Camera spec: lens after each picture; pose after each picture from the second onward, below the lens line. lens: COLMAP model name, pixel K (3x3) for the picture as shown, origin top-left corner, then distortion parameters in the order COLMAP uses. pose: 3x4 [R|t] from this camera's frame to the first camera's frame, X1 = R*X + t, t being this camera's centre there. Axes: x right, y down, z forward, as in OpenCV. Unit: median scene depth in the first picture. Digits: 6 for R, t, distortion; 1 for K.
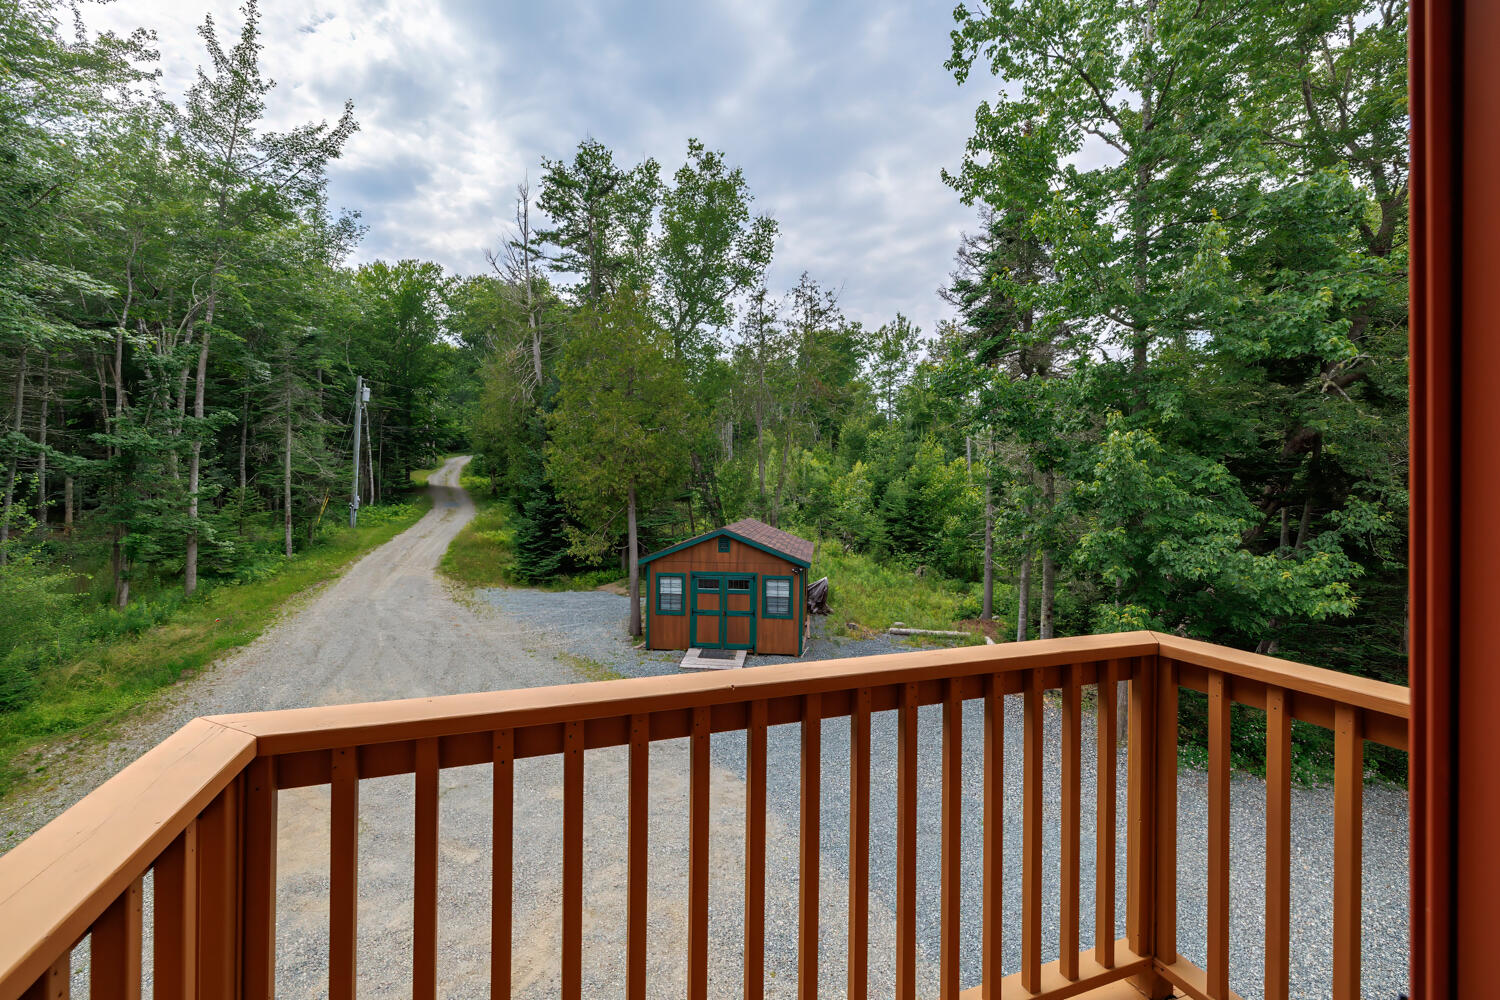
lens RADIAL K [[647.7, 0, 748.7], [0, 647.7, 496.7], [0, 0, 1]] dist [0.001919, -0.000119]
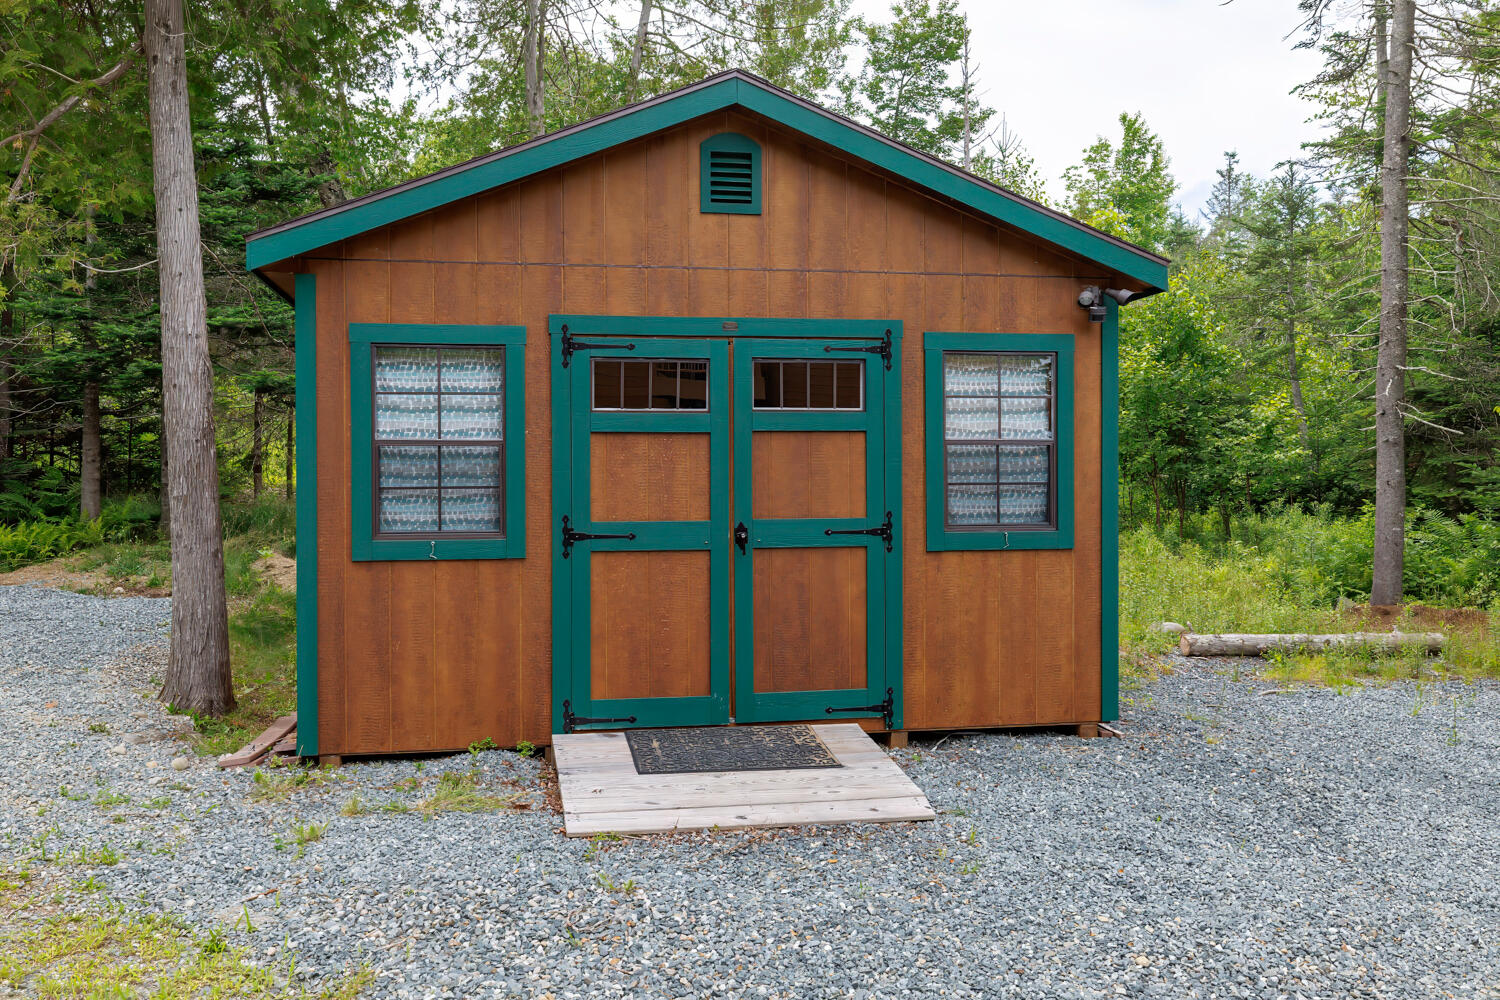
lens RADIAL K [[1298.5, 0, 749.4], [0, 1298.5, 499.3], [0, 0, 1]] dist [0.002742, -0.000609]
pose [[0.952609, -0.018887, 0.303610, -0.149743], [0.019968, 0.999801, -0.000456, 0.169283], [-0.303540, 0.006497, 0.952796, 0.634090]]
